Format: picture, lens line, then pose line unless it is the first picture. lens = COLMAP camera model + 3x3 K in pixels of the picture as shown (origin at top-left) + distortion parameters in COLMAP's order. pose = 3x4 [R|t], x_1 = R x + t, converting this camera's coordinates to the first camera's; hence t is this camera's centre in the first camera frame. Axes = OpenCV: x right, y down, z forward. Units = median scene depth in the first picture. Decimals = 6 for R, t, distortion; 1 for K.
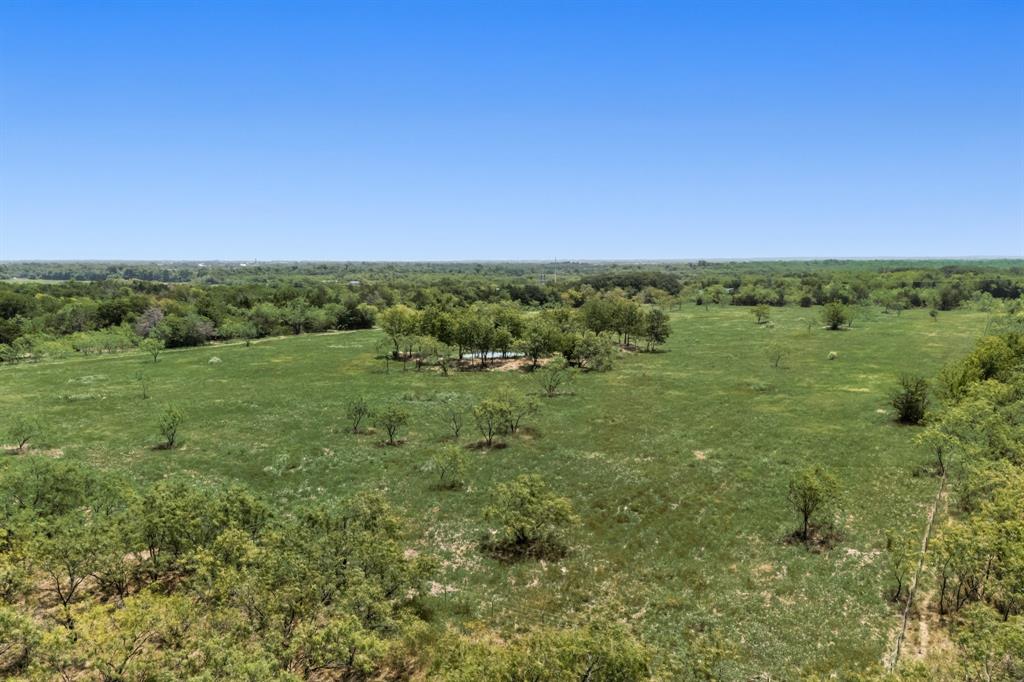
lens RADIAL K [[730.5, 0, 512.0], [0, 730.5, 341.0], [0, 0, 1]] dist [-0.001609, -0.004061]
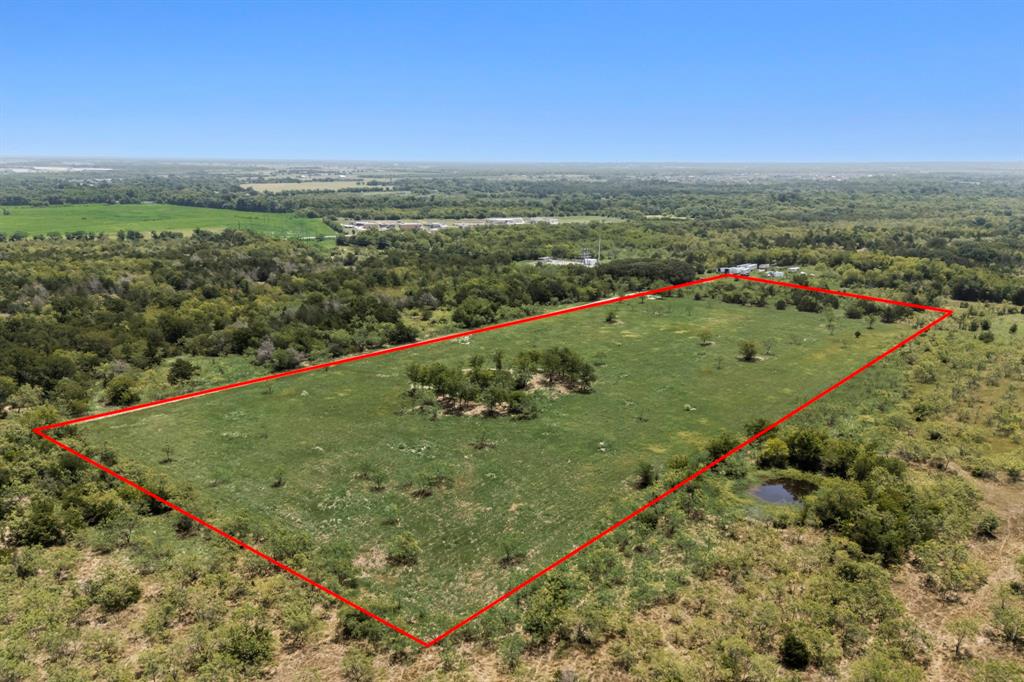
lens RADIAL K [[730.5, 0, 512.0], [0, 730.5, 341.0], [0, 0, 1]] dist [-0.001609, -0.004061]
pose [[0.991233, 0.032691, -0.128019, 0.261614], [-0.015795, 0.991279, 0.130832, -0.312612], [0.131179, -0.127662, 0.983104, -0.537366]]
